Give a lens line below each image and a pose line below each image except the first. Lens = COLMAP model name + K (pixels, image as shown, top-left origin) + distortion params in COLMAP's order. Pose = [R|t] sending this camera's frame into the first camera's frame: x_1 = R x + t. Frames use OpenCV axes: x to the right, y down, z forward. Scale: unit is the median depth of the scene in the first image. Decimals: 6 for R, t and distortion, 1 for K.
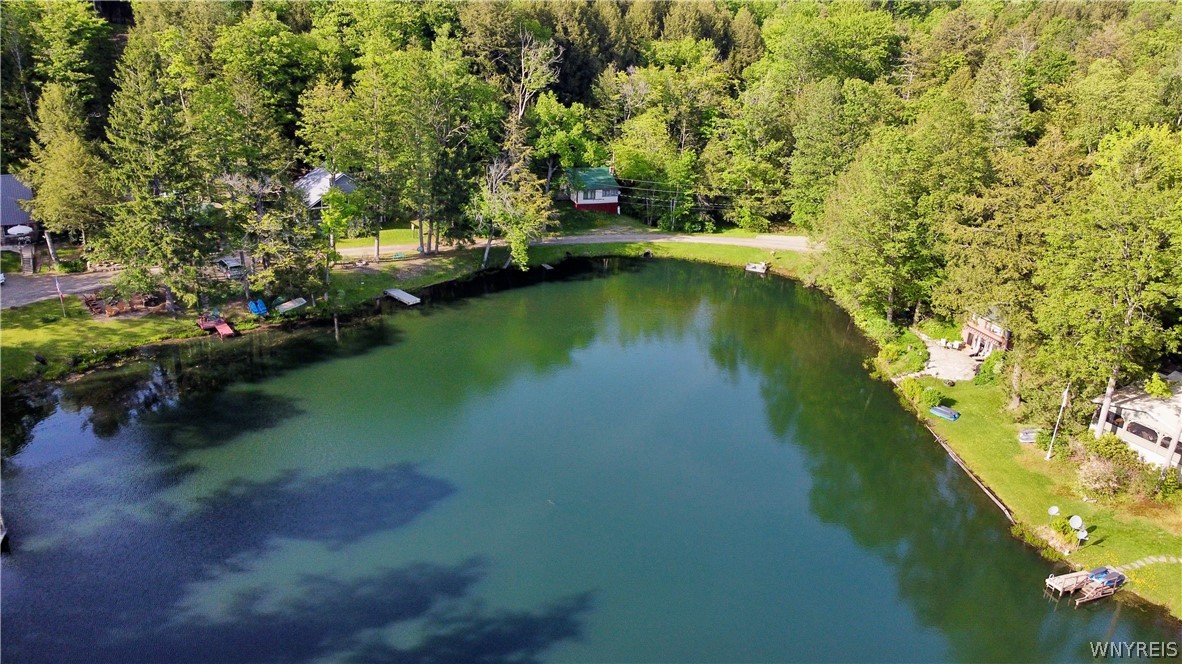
lens RADIAL K [[896.3, 0, 584.4], [0, 896.3, 324.2], [0, 0, 1]] dist [-0.017744, 0.003195]
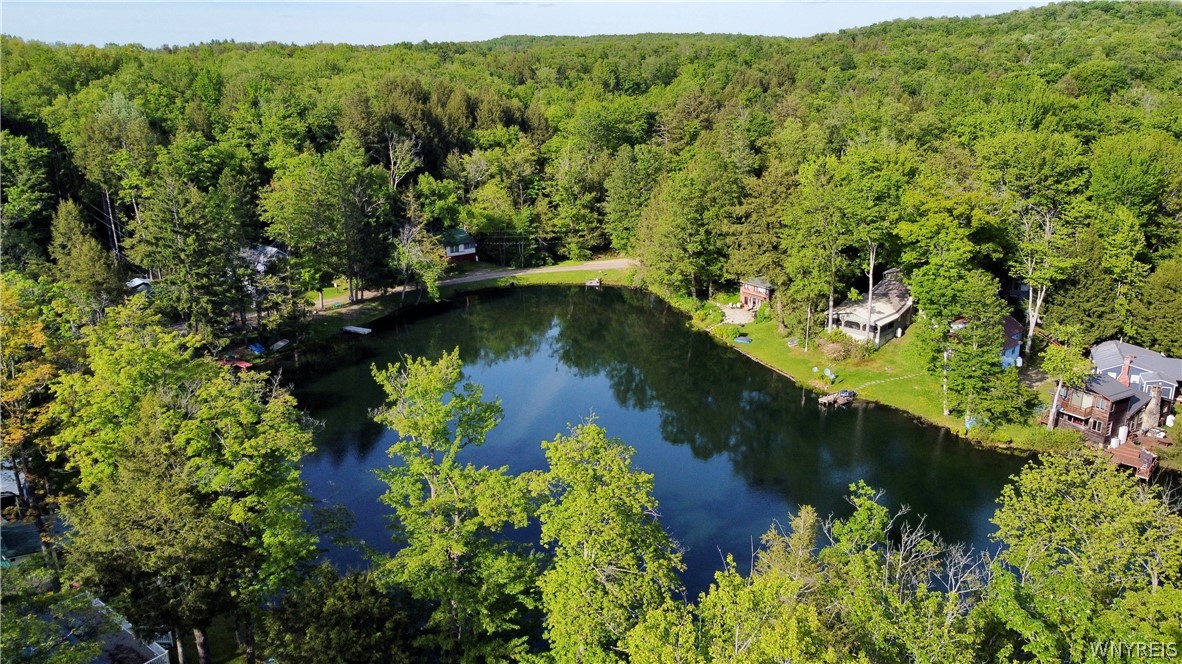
lens RADIAL K [[896.3, 0, 580.5], [0, 896.3, 326.8], [0, 0, 1]] dist [-0.017744, 0.003195]
pose [[0.953200, -0.137798, 0.269114, -0.226995], [0.160167, 0.985083, -0.062906, 0.096147], [-0.256431, 0.103065, 0.961052, -0.353091]]
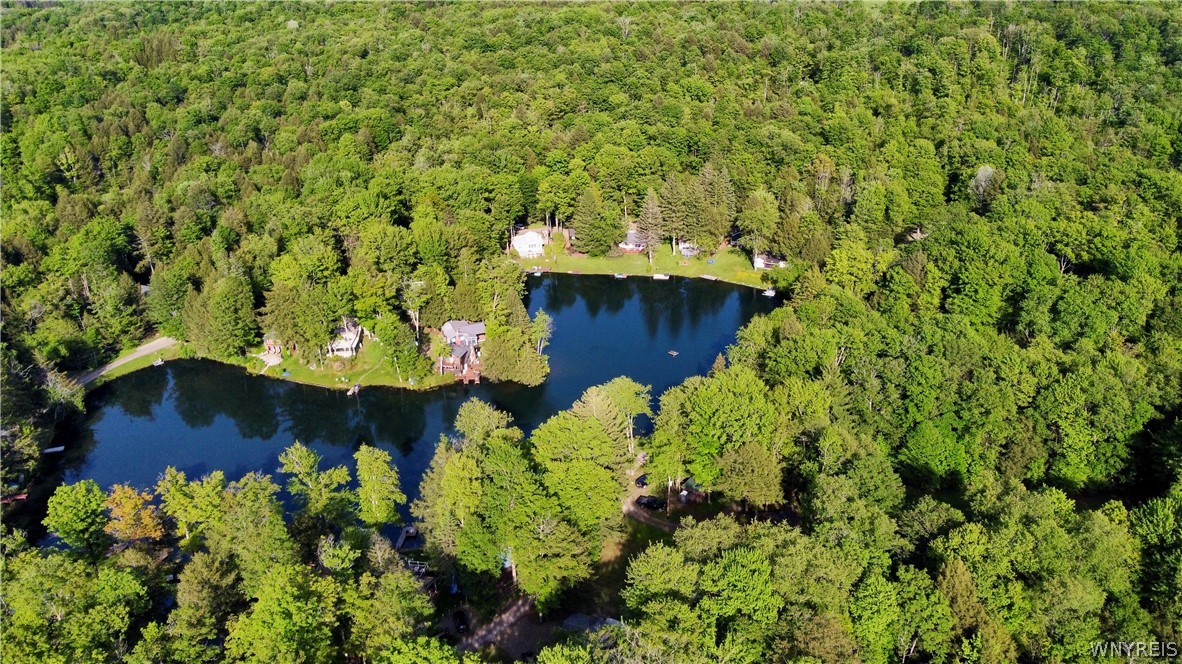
lens RADIAL K [[896.3, 0, 598.8], [0, 896.3, 328.1], [0, 0, 1]] dist [-0.017744, 0.003195]
pose [[0.450339, -0.430452, 0.782244, -1.068522], [0.385233, 0.884044, 0.264691, -0.323432], [-0.805475, 0.182146, 0.563943, -1.195076]]
